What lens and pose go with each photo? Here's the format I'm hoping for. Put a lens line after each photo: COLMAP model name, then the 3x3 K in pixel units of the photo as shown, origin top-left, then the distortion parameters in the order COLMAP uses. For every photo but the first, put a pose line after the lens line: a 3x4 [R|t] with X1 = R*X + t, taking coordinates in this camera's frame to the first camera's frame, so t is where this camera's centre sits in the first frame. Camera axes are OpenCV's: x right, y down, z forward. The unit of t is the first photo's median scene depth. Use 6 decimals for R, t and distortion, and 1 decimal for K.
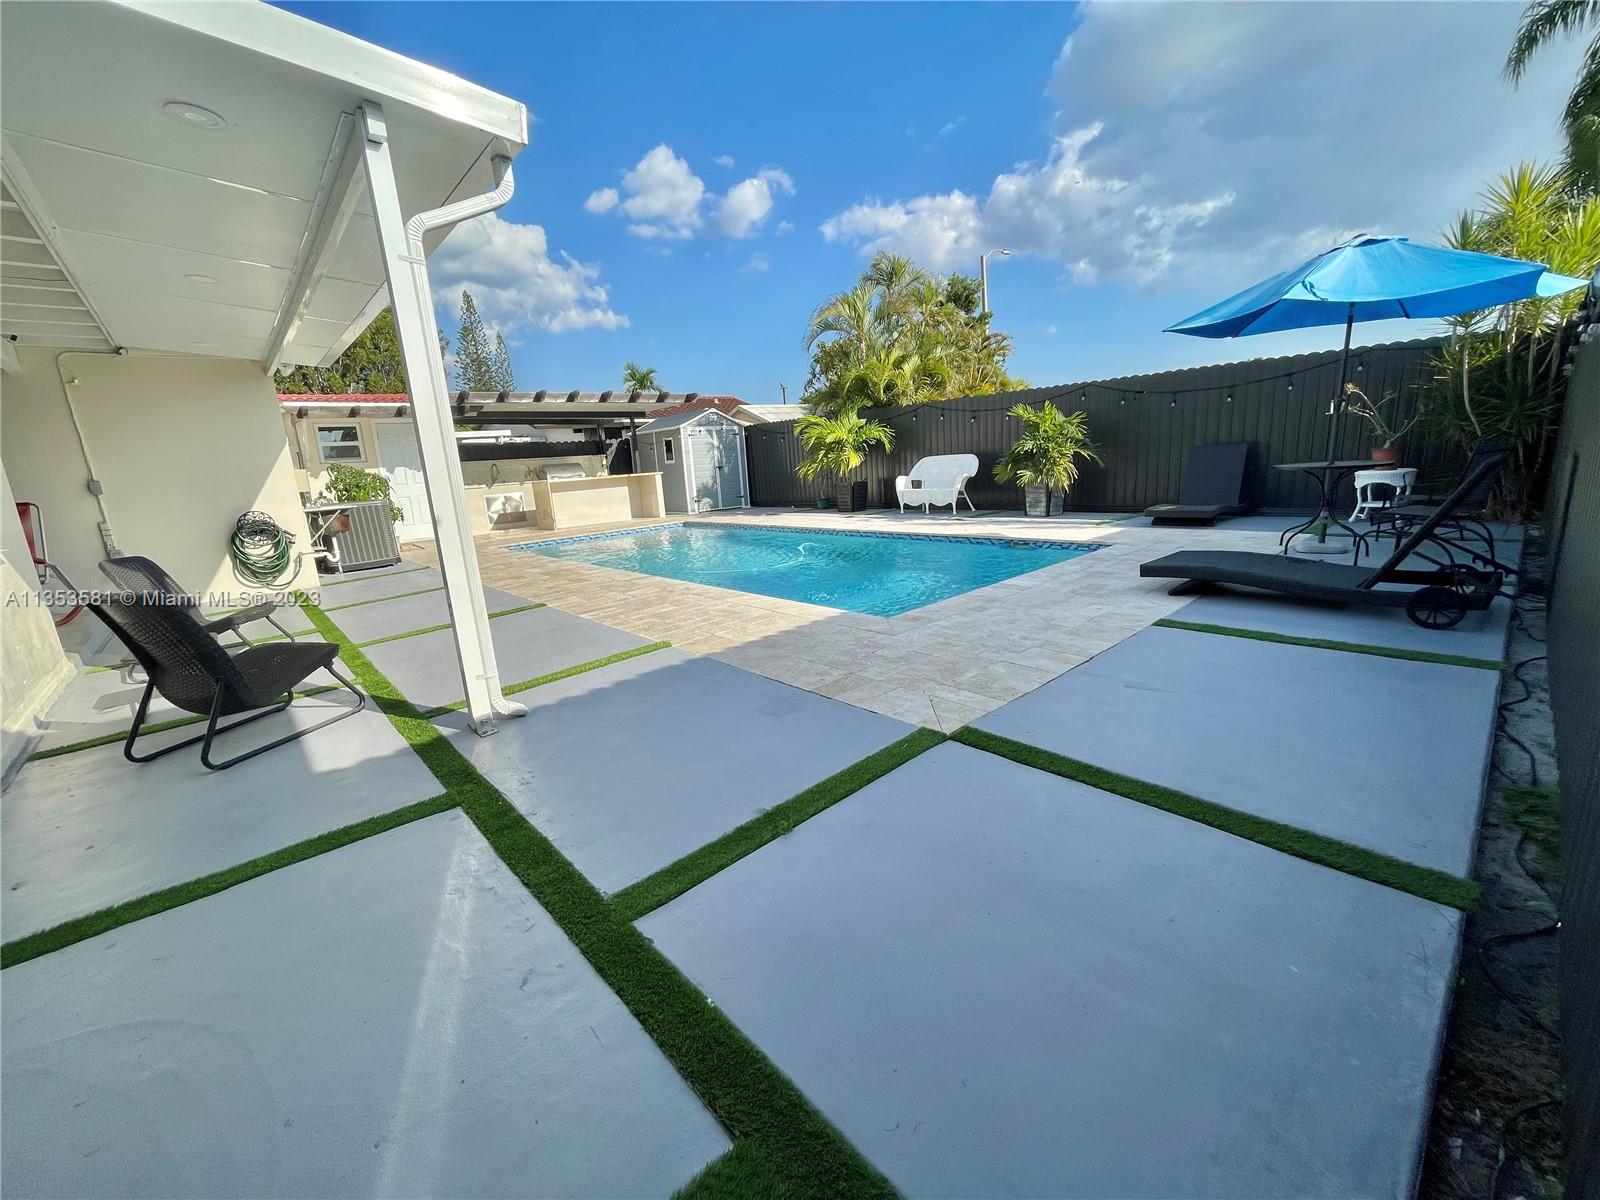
lens RADIAL K [[646.7, 0, 792.7], [0, 646.7, 605.0], [0, 0, 1]] dist [-0.007396, 0.000233]
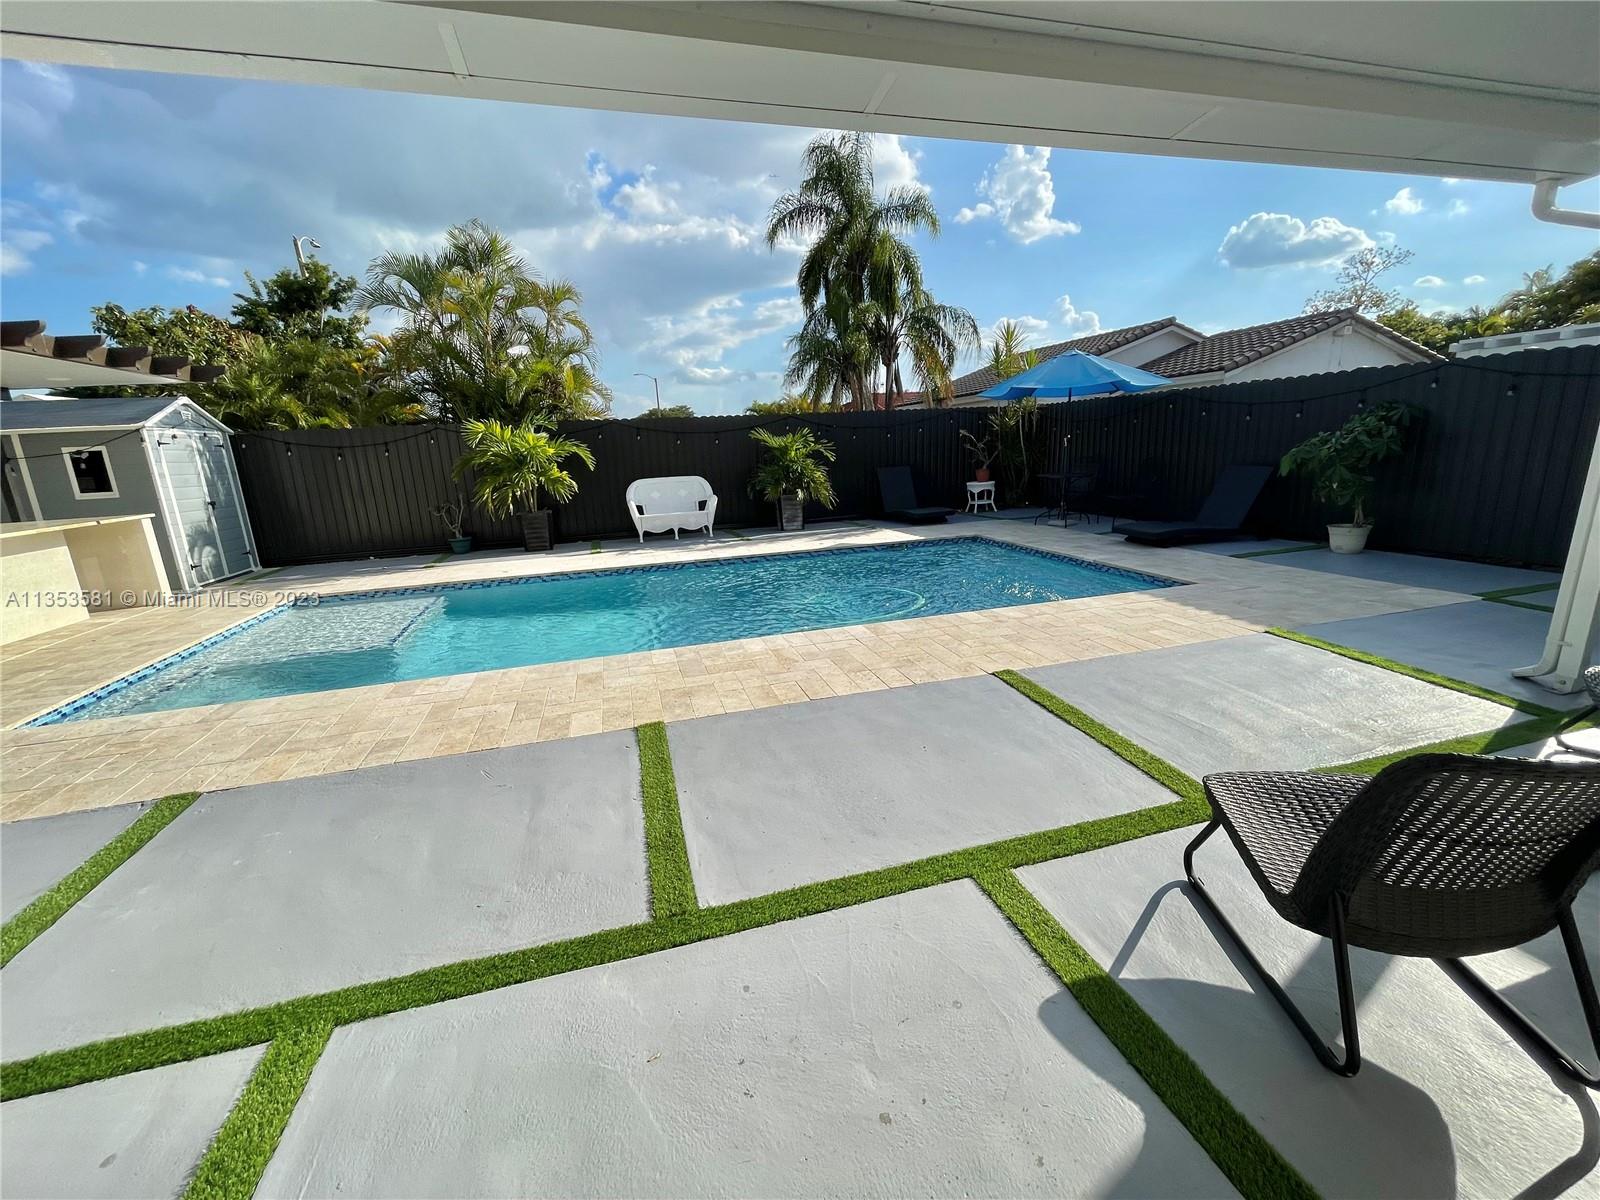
lens RADIAL K [[646.7, 0, 792.7], [0, 646.7, 605.0], [0, 0, 1]] dist [-0.007396, 0.000233]
pose [[0.438303, -0.165509, 0.883457, -0.552266], [0.220864, 0.972596, 0.072632, -0.083135], [-0.871269, 0.163289, 0.462847, 0.456460]]
